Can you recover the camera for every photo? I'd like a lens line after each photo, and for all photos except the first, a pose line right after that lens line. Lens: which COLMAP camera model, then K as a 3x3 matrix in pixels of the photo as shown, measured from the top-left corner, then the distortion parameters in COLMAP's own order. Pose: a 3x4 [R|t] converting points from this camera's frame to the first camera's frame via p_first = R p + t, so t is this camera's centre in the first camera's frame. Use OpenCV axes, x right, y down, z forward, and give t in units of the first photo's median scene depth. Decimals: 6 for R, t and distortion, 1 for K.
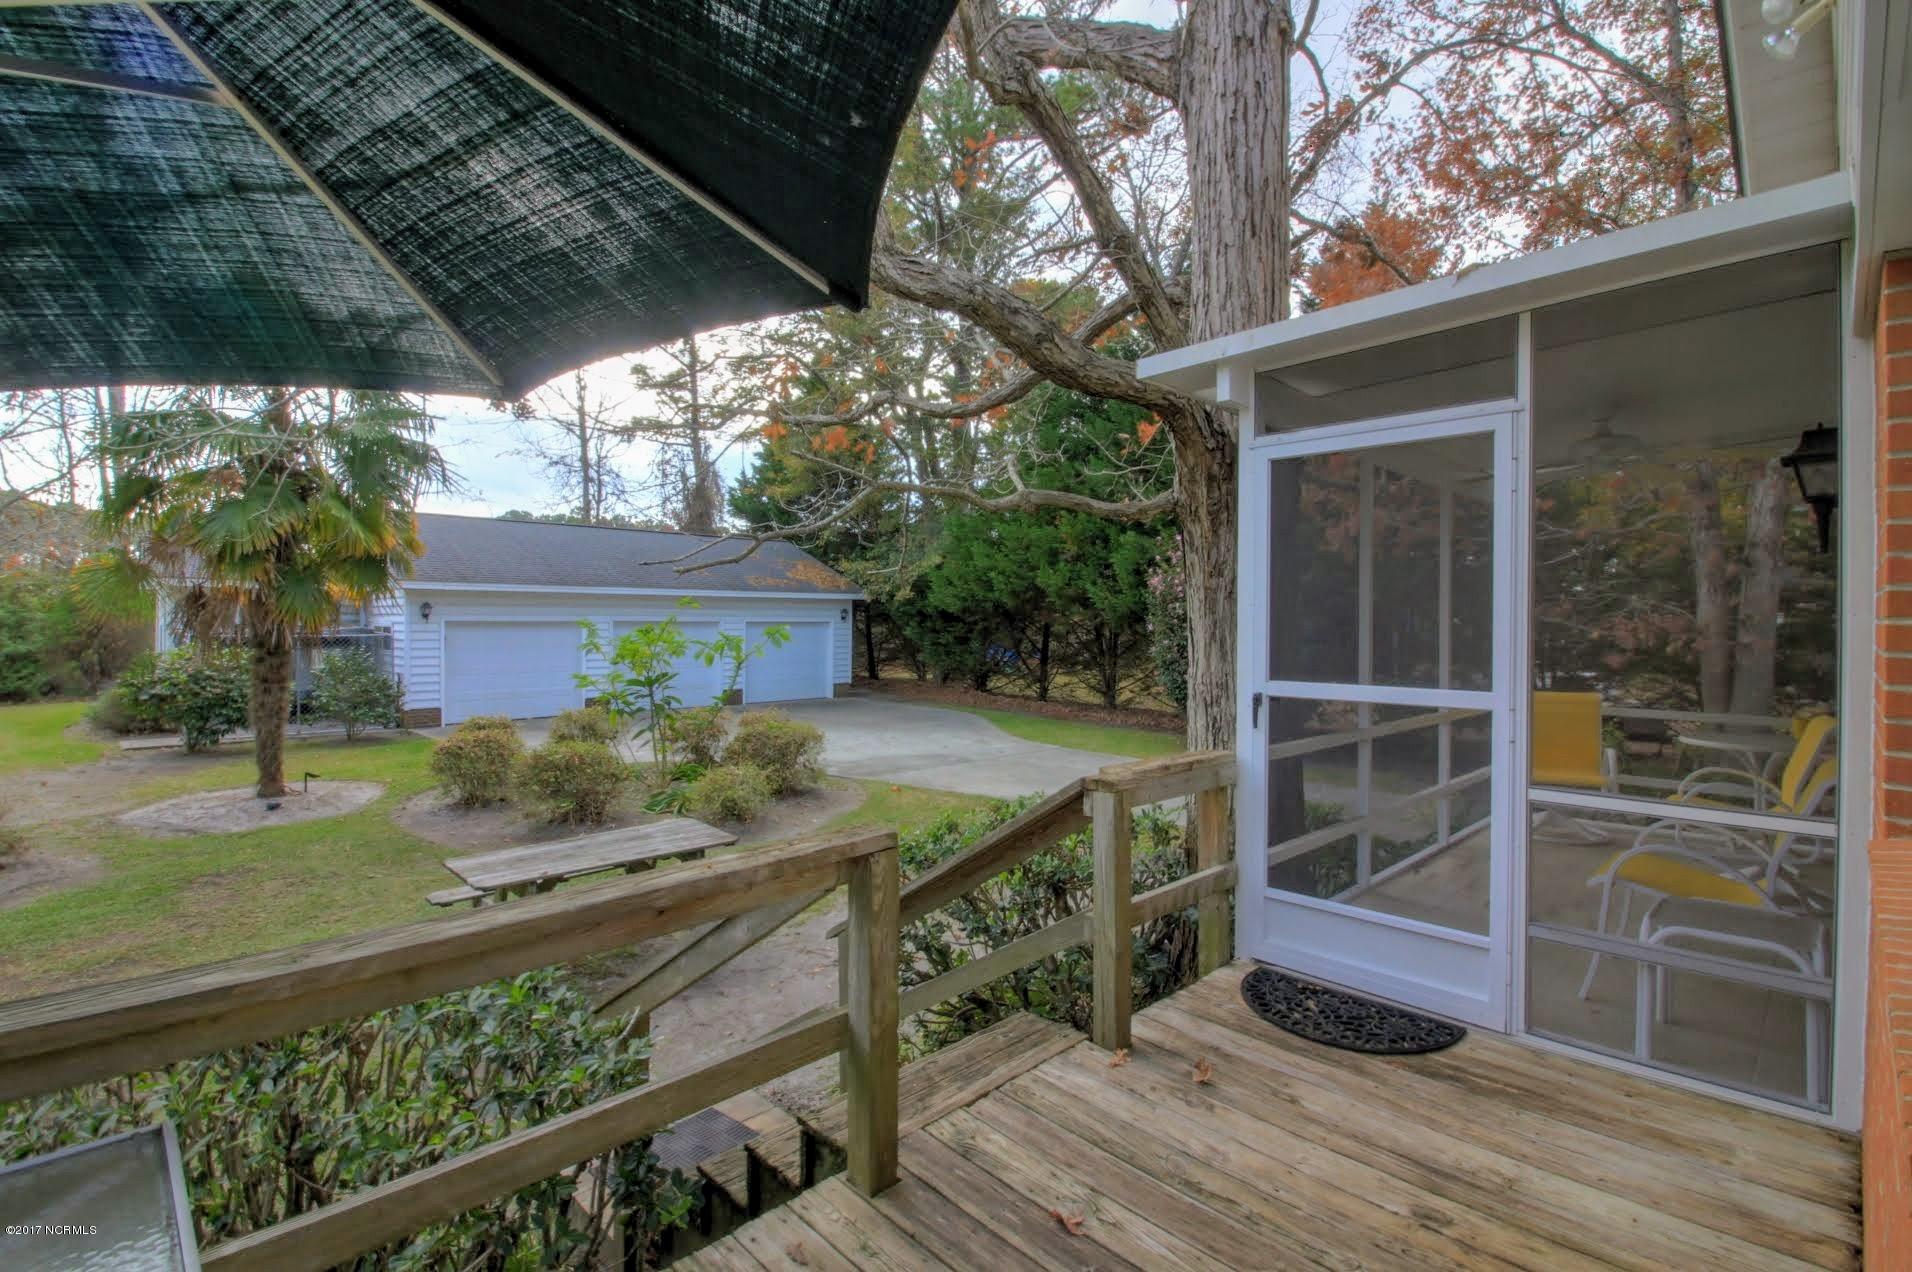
lens RADIAL K [[870.7, 0, 959.0], [0, 870.7, 630.7], [0, 0, 1]] dist [-0.000499, -0.000056]
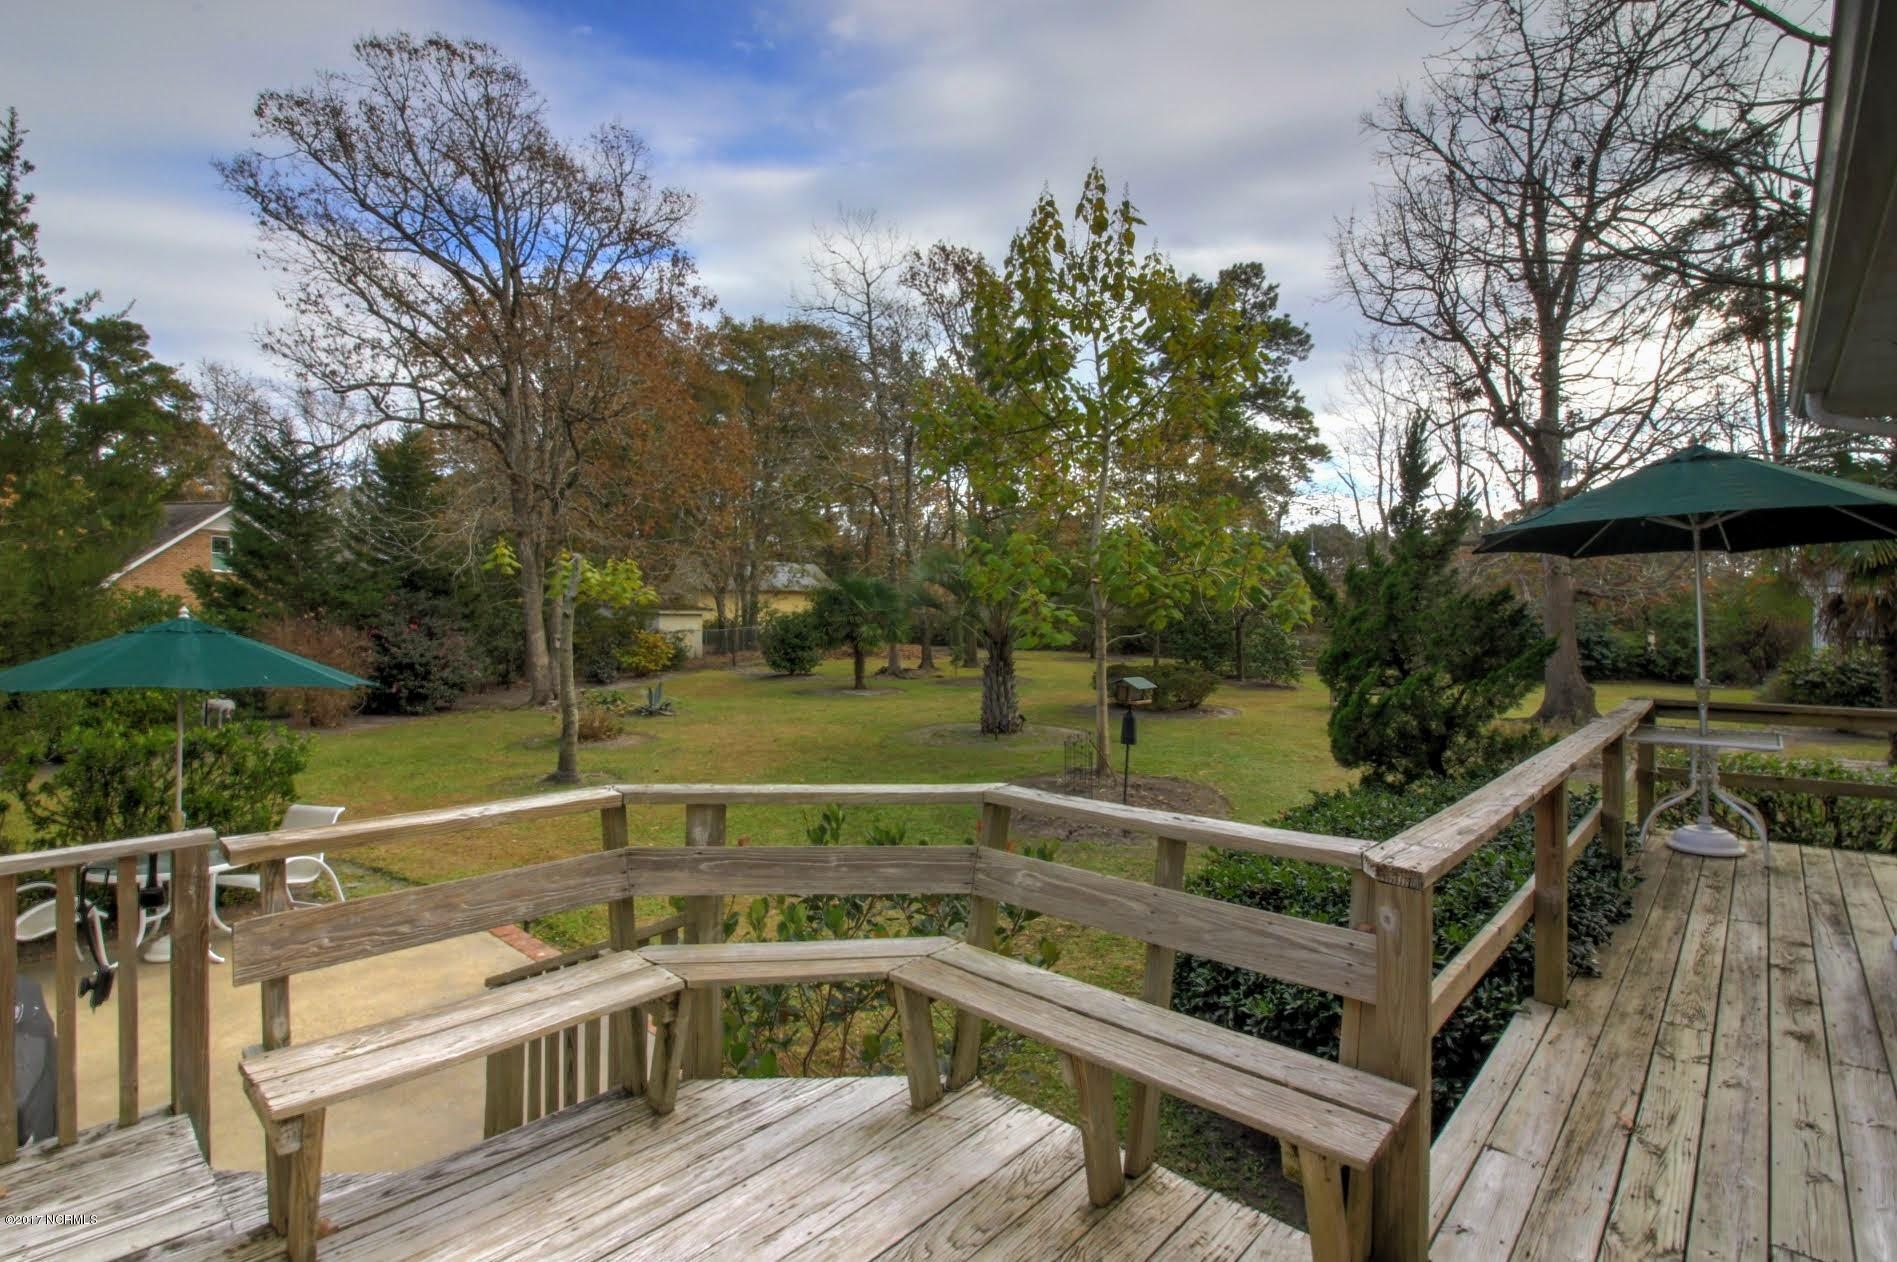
lens RADIAL K [[863.9, 0, 951.6], [0, 863.9, 629.5], [0, 0, 1]] dist [-0.000499, -0.000056]
pose [[0.035664, -0.004273, -0.999355, 0.284383], [-0.002247, 0.999988, -0.004356, 0.006887], [0.999361, 0.002401, 0.035654, -0.288373]]
